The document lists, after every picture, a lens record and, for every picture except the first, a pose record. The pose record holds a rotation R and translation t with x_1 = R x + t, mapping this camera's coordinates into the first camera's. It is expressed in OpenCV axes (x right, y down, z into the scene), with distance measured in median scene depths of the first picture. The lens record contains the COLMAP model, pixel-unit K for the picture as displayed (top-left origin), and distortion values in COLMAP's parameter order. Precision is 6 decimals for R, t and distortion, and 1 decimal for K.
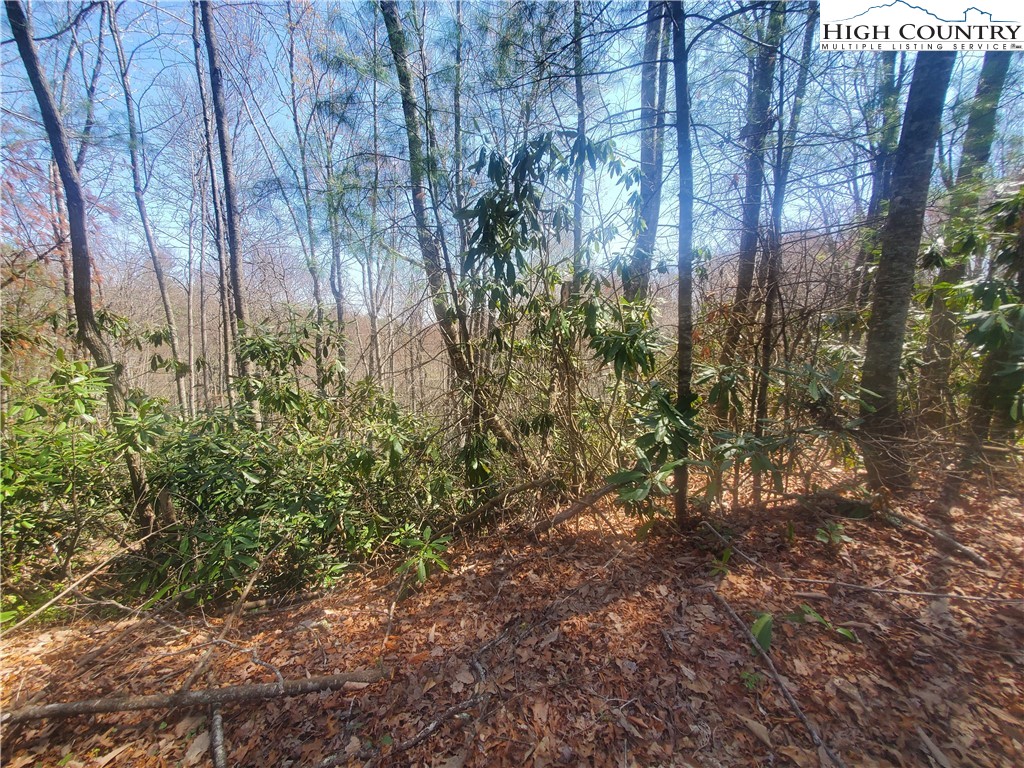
lens RADIAL K [[402.4, 0, 516.8], [0, 402.4, 390.4], [0, 0, 1]] dist [-0.000616, 0.000035]
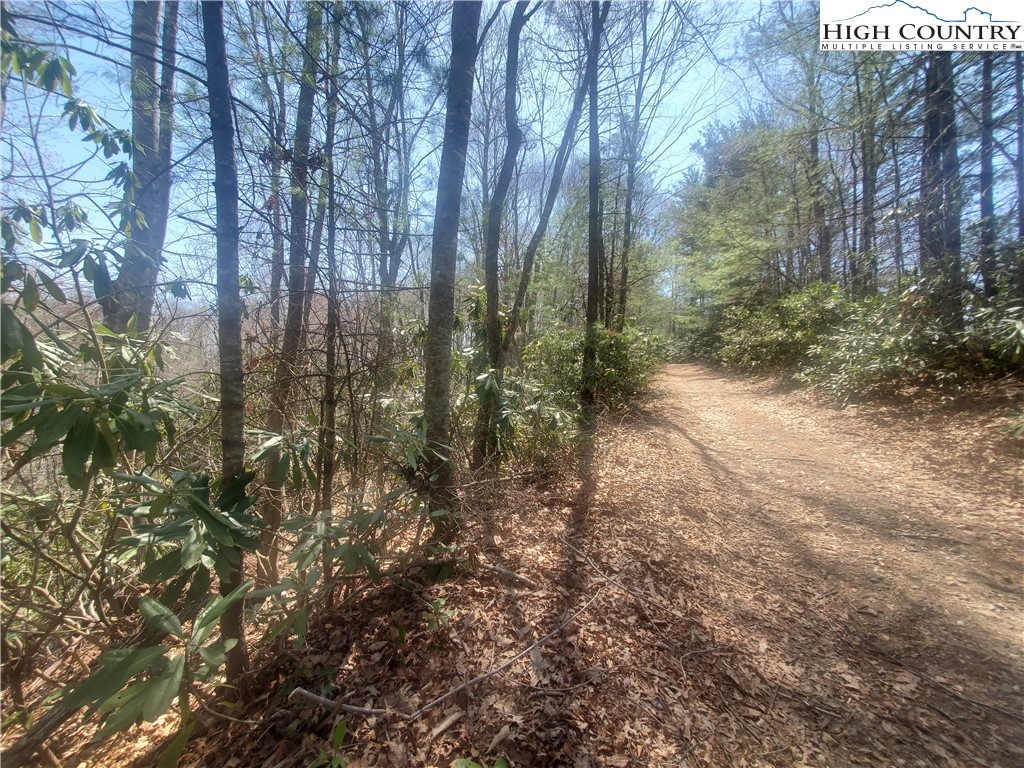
lens RADIAL K [[402.4, 0, 514.5], [0, 402.4, 383.9], [0, 0, 1]] dist [-0.000616, 0.000035]
pose [[0.502126, 0.012951, 0.864698, 0.066292], [0.107120, 0.991256, -0.077051, -0.032555], [-0.858135, 0.131316, 0.496348, 0.218628]]
